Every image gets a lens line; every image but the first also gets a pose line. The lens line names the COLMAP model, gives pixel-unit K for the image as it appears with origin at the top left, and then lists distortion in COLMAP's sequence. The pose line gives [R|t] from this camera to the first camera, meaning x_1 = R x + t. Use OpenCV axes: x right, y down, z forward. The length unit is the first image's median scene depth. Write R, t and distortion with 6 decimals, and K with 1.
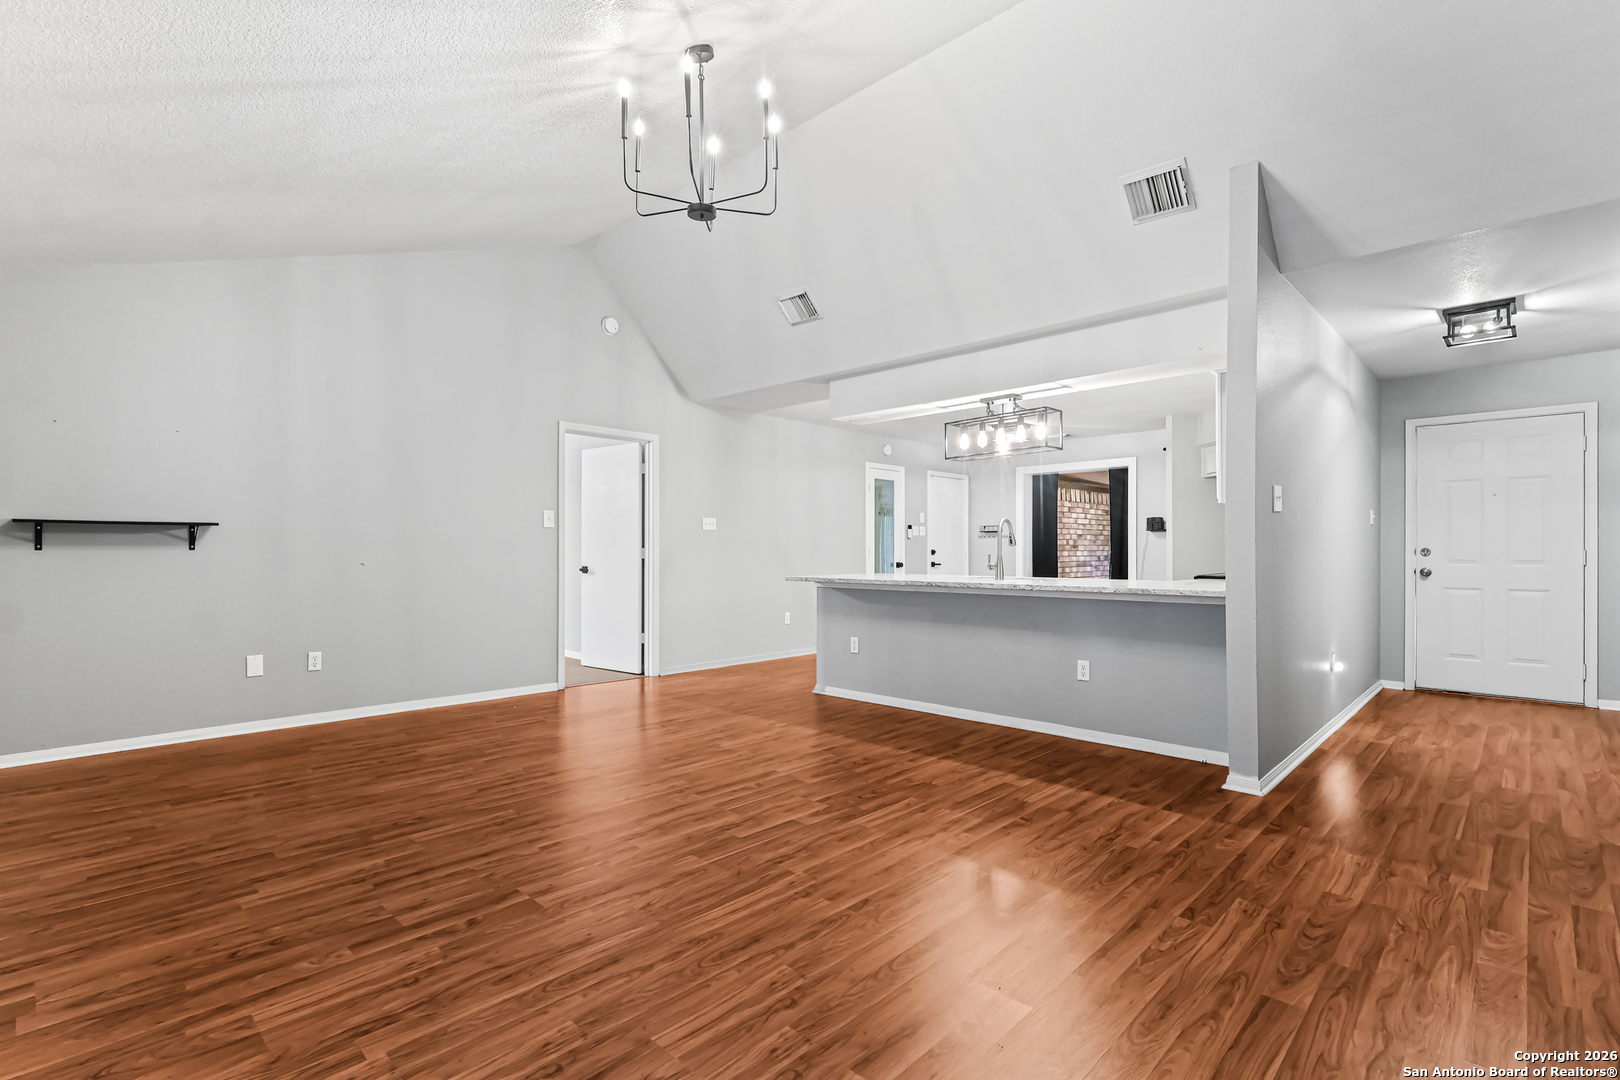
lens RADIAL K [[749.5, 0, 815.9], [0, 749.5, 557.2], [0, 0, 1]] dist [-0.000528, 0.002201]
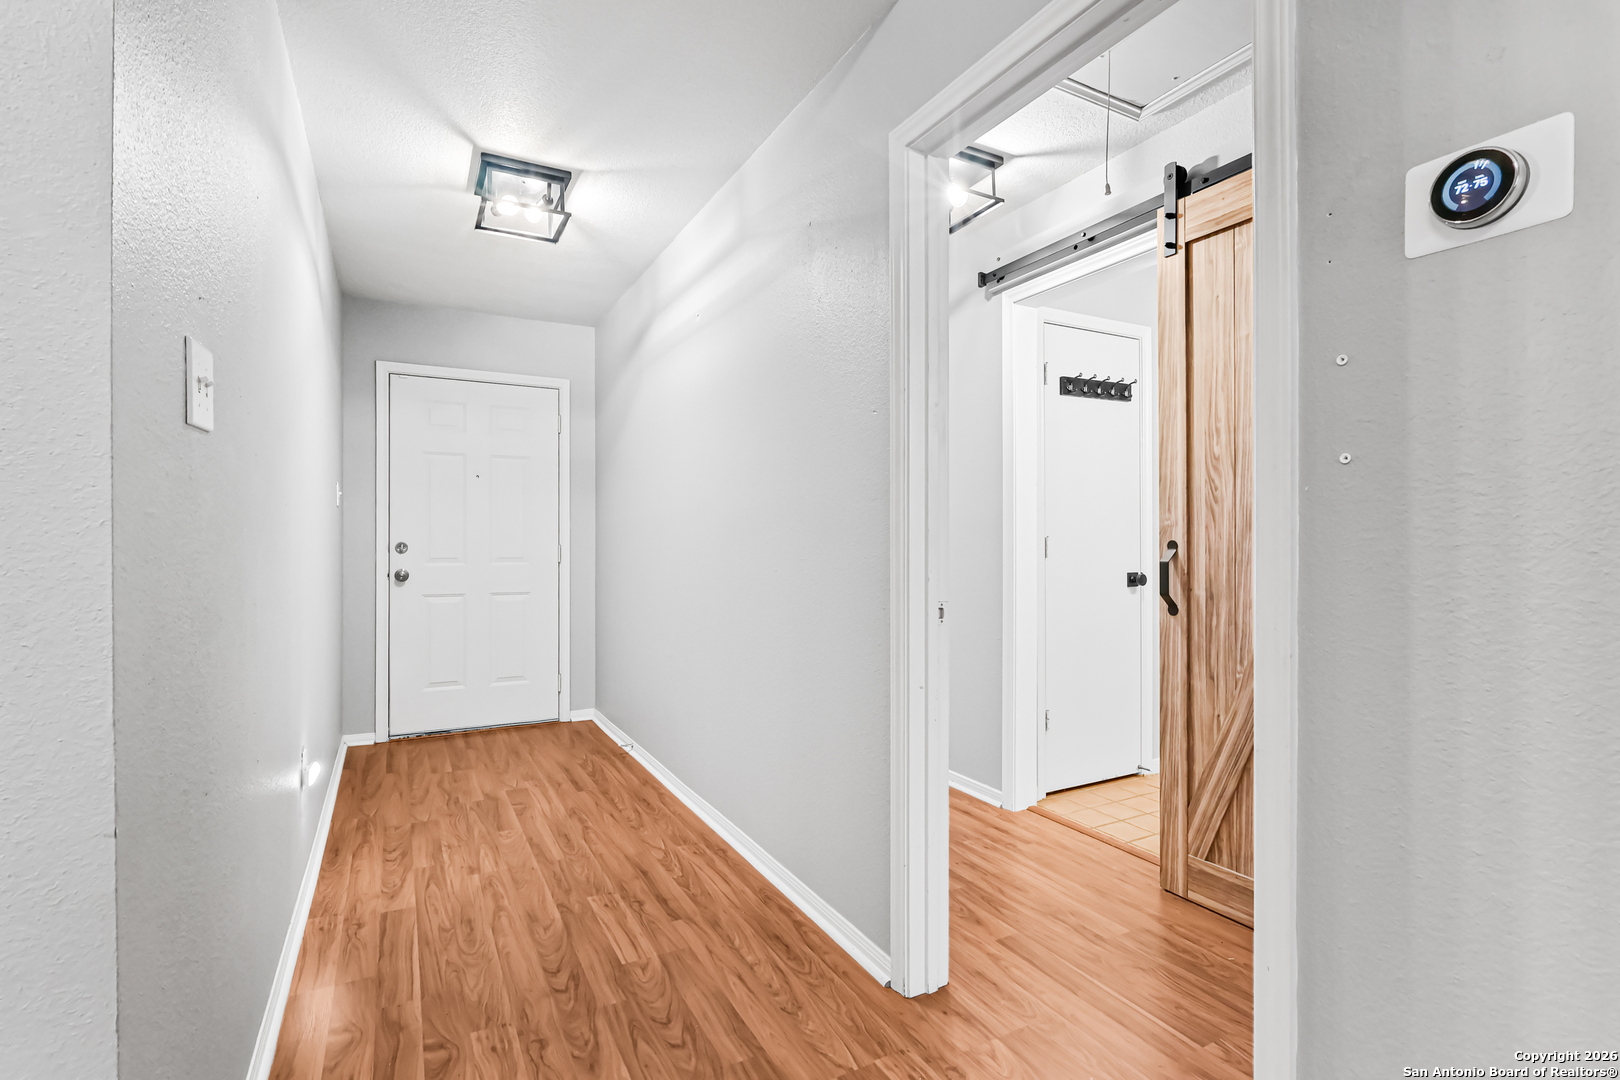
lens RADIAL K [[749.5, 0, 795.2], [0, 749.5, 549.2], [0, 0, 1]] dist [-0.000528, 0.002201]
pose [[0.314687, -0.004967, 0.949183, 0.263976], [0.003508, 0.999986, 0.004070, -0.007765], [-0.949189, 0.002049, 0.314699, 0.442881]]
